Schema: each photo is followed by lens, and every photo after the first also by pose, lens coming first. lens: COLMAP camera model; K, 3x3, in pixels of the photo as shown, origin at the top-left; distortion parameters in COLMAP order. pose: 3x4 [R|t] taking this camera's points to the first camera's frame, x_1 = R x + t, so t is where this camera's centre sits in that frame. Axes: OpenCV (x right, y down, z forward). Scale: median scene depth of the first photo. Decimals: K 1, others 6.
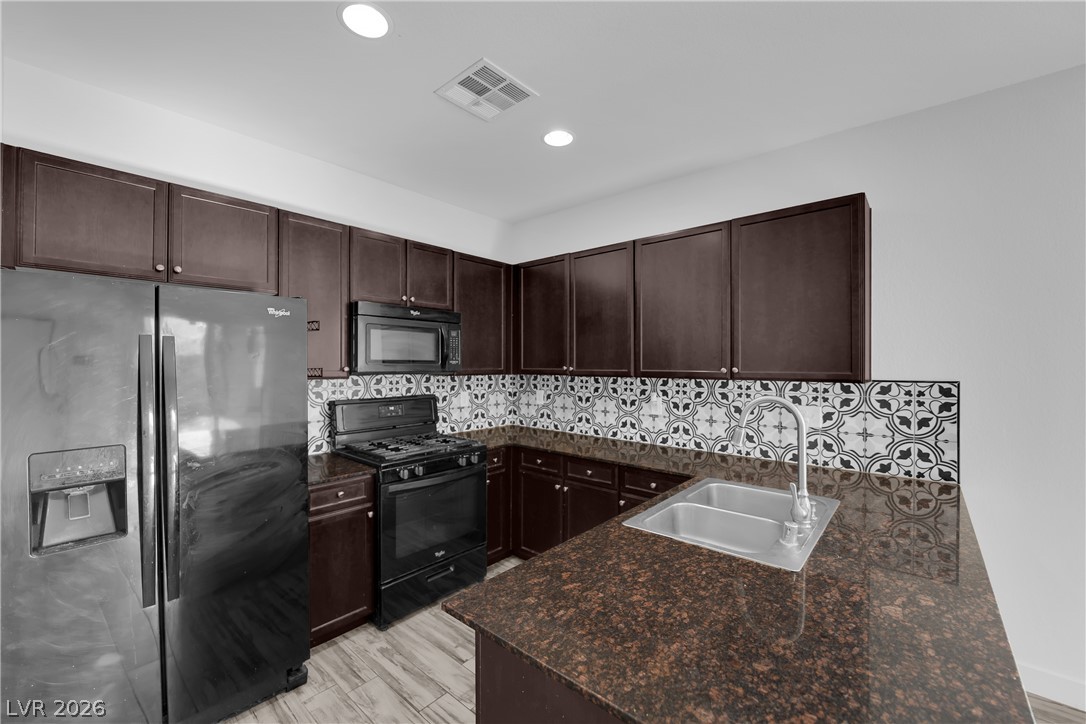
lens RADIAL K [[437.3, 0, 538.1], [0, 437.3, 363.4], [0, 0, 1]] dist [-0.009533, -0.003618]
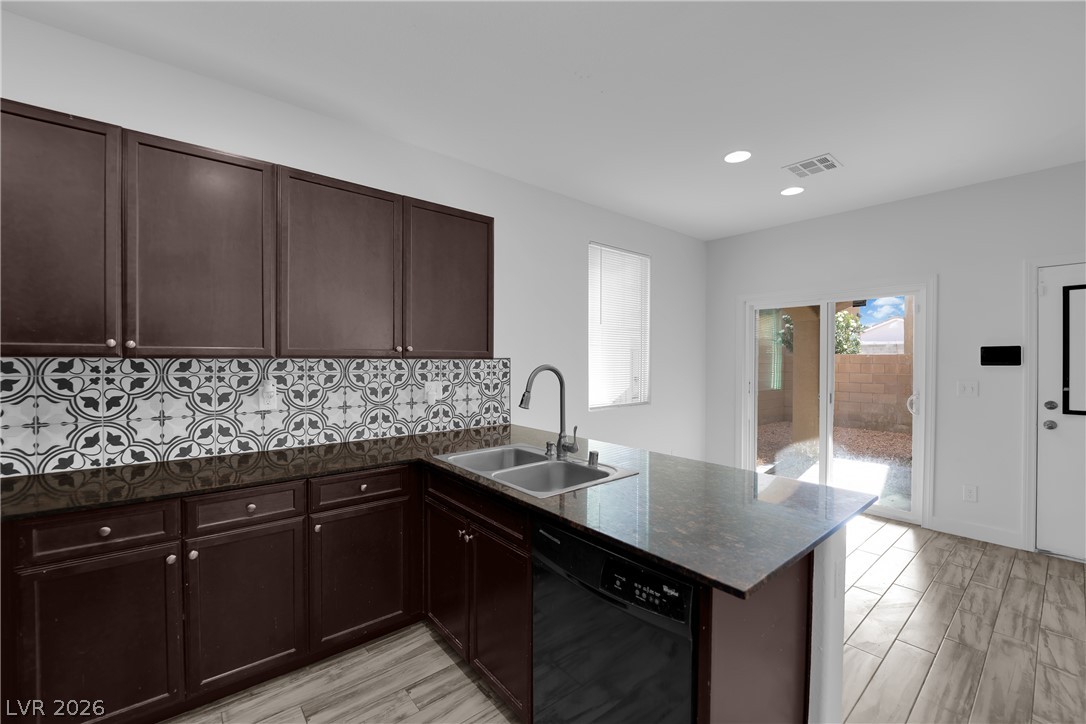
lens RADIAL K [[437.3, 0, 537.7], [0, 437.3, 364.3], [0, 0, 1]] dist [-0.009533, -0.003618]
pose [[0.155091, -0.010675, 0.987843, -0.421241], [-0.002804, 0.999933, 0.011246, 0.033670], [-0.987896, -0.004514, 0.155051, 0.475901]]
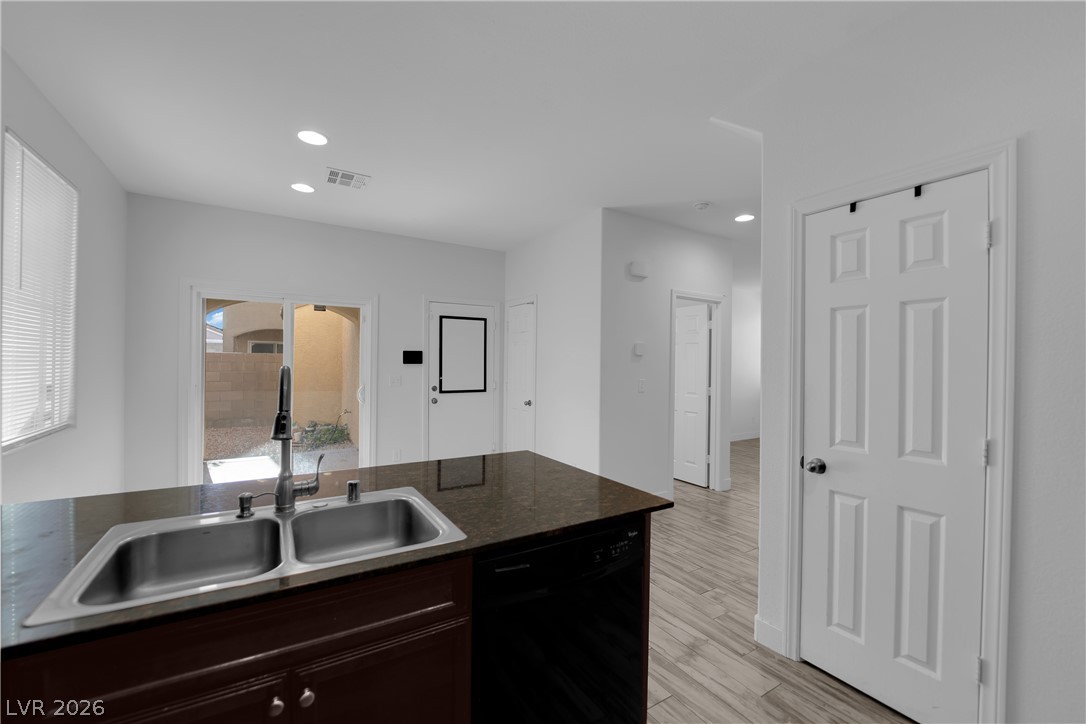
lens RADIAL K [[437.3, 0, 538.8], [0, 437.3, 365.6], [0, 0, 1]] dist [-0.009533, -0.003618]
pose [[-0.956779, -0.013921, 0.290483, -0.078426], [-0.012656, 0.999900, 0.006233, 0.036219], [-0.290541, 0.002287, -0.956860, 0.932328]]
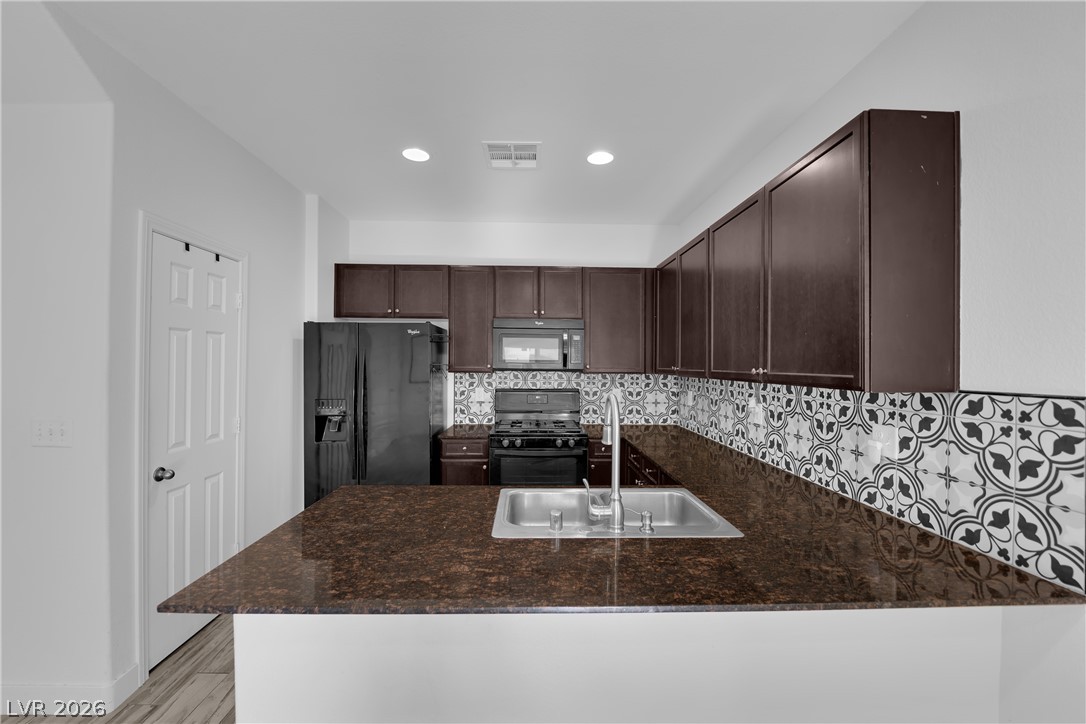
lens RADIAL K [[437.3, 0, 536.9], [0, 437.3, 363.6], [0, 0, 1]] dist [-0.009533, -0.003618]
pose [[0.679330, 0.003781, -0.733823, 0.655001], [-0.006649, 0.999977, -0.001004, 0.004645], [0.733803, 0.005562, 0.679339, 0.120200]]
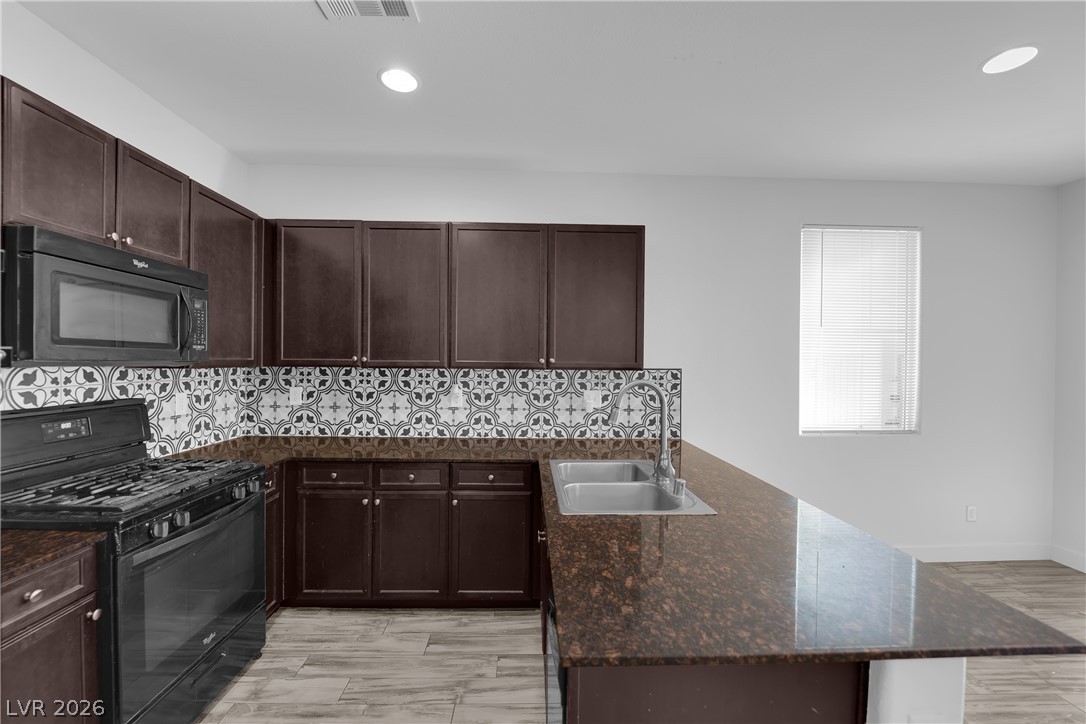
lens RADIAL K [[437.3, 0, 538.4], [0, 437.3, 362.9], [0, 0, 1]] dist [-0.009533, -0.003618]
pose [[0.730615, 0.003110, 0.682783, -0.285408], [-0.009167, 0.999944, 0.005255, 0.013538], [-0.682728, -0.010098, 0.730602, 0.180328]]
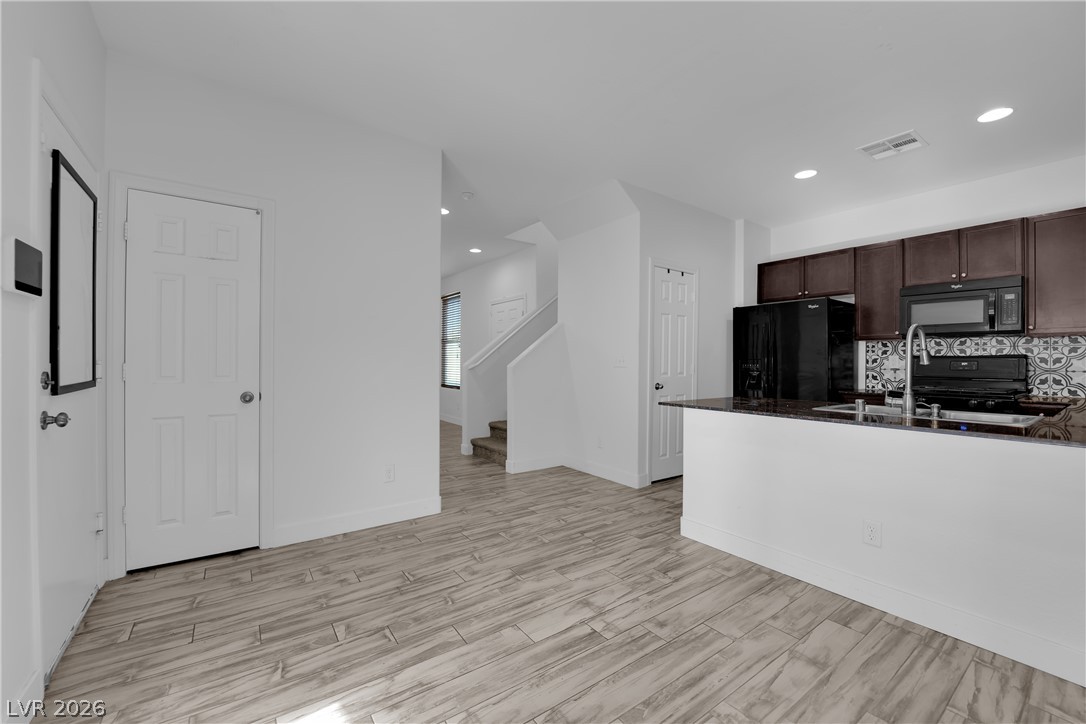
lens RADIAL K [[437.3, 0, 539.4], [0, 437.3, 363.5], [0, 0, 1]] dist [-0.009533, -0.003618]
pose [[-0.222113, 0.000289, -0.975021, 1.216675], [-0.007816, 0.999967, 0.002077, 0.116812], [0.974990, 0.008082, -0.222103, 0.089670]]
